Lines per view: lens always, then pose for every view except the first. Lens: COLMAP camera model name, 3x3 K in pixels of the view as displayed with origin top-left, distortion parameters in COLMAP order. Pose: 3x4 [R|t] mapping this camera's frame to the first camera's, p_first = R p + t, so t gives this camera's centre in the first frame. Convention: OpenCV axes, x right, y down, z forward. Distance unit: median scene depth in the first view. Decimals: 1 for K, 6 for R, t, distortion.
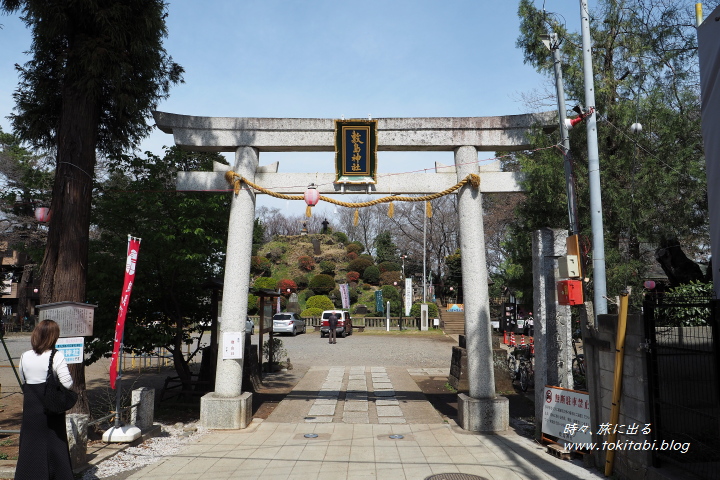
lens RADIAL K [[589.1, 0, 362.0], [0, 589.1, 227.9], [0, 0, 1]] dist [0.002650, -0.001213]
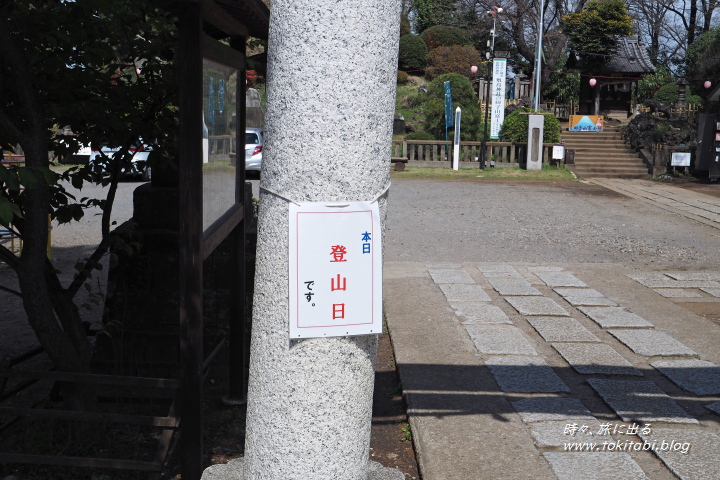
lens RADIAL K [[1005.3, 0, 360.0], [0, 1005.3, 240.0], [0, 0, 1]] dist [0.001933, -0.068695]
pose [[0.999006, 0.007410, 0.043953, -0.067984], [-0.017998, 0.969181, 0.245690, 0.031613], [-0.040778, -0.246237, 0.968351, 0.200842]]
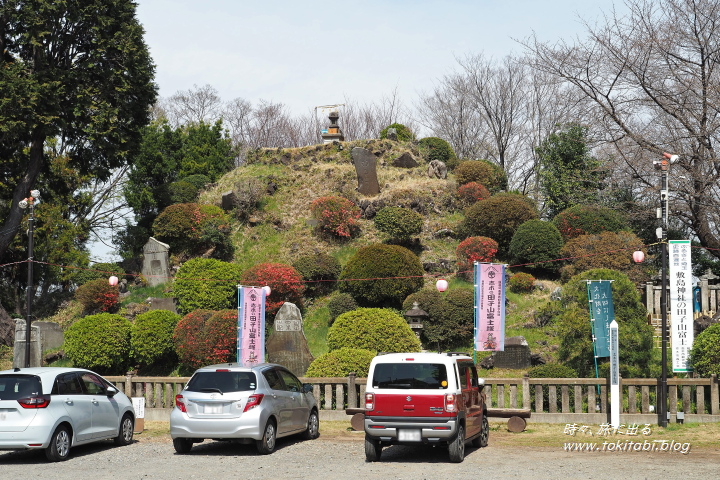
lens RADIAL K [[1005.3, 0, 360.0], [0, 1005.3, 240.0], [0, 0, 1]] dist [0.001933, -0.068695]
pose [[0.993316, -0.022205, -0.113269, -0.019419], [0.023893, 0.999622, 0.013568, 0.077242], [0.112925, -0.016184, 0.993472, 0.516928]]
